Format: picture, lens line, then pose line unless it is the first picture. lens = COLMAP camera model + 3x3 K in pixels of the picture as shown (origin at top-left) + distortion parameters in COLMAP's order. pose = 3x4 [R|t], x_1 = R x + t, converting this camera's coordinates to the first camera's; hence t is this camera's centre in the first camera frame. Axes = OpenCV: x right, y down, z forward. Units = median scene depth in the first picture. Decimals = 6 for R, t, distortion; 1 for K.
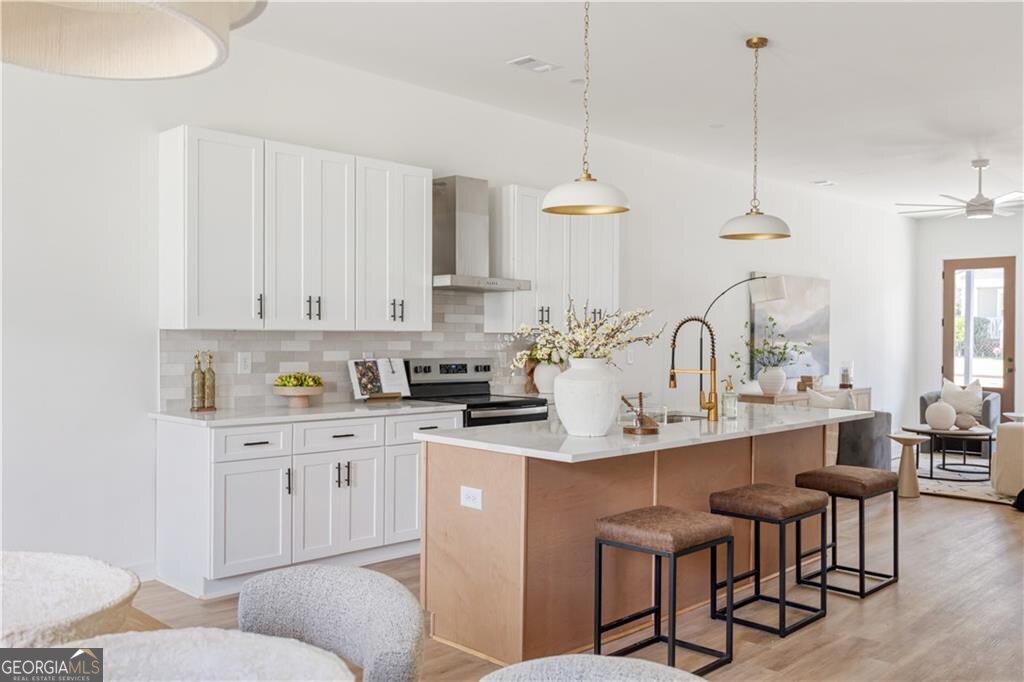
lens RADIAL K [[889.5, 0, 512.0], [0, 889.5, 341.0], [0, 0, 1]] dist [0.005468, -0.000025]
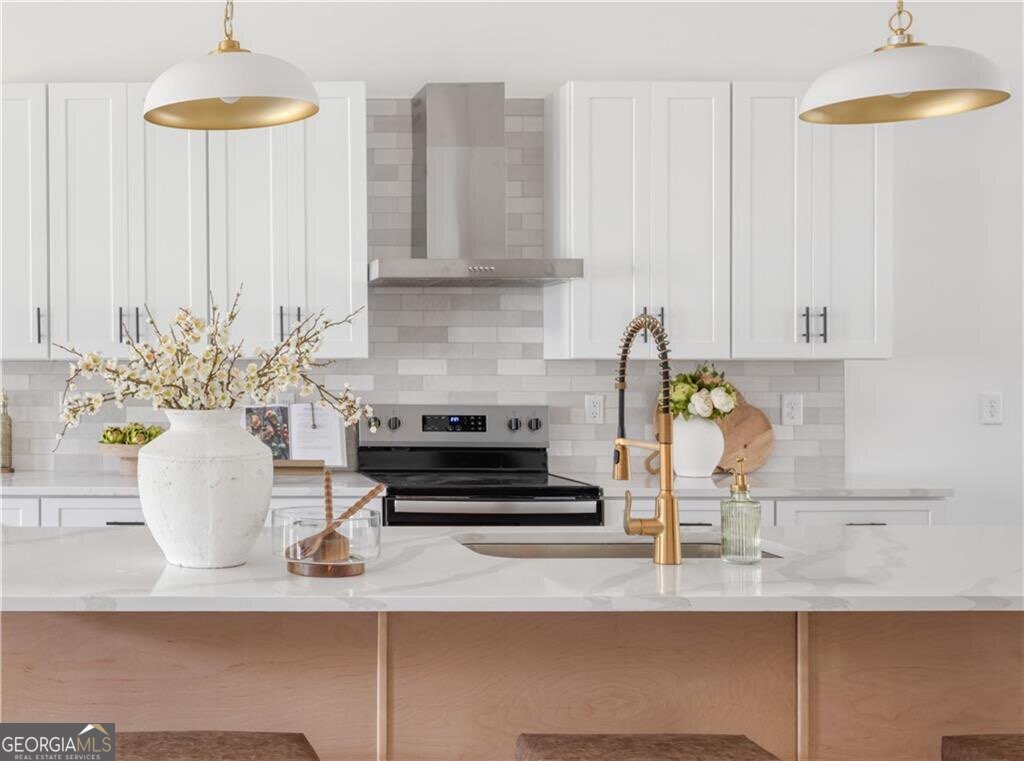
lens RADIAL K [[1182.7, 0, 512.0], [0, 1182.7, 380.5], [0, 0, 1]] dist [-0.083364, 0.000965]
pose [[0.703028, -0.000324, -0.711162, 0.505219], [0.002856, 0.999993, 0.002368, 0.002055], [0.711157, -0.003695, 0.703024, 0.502360]]
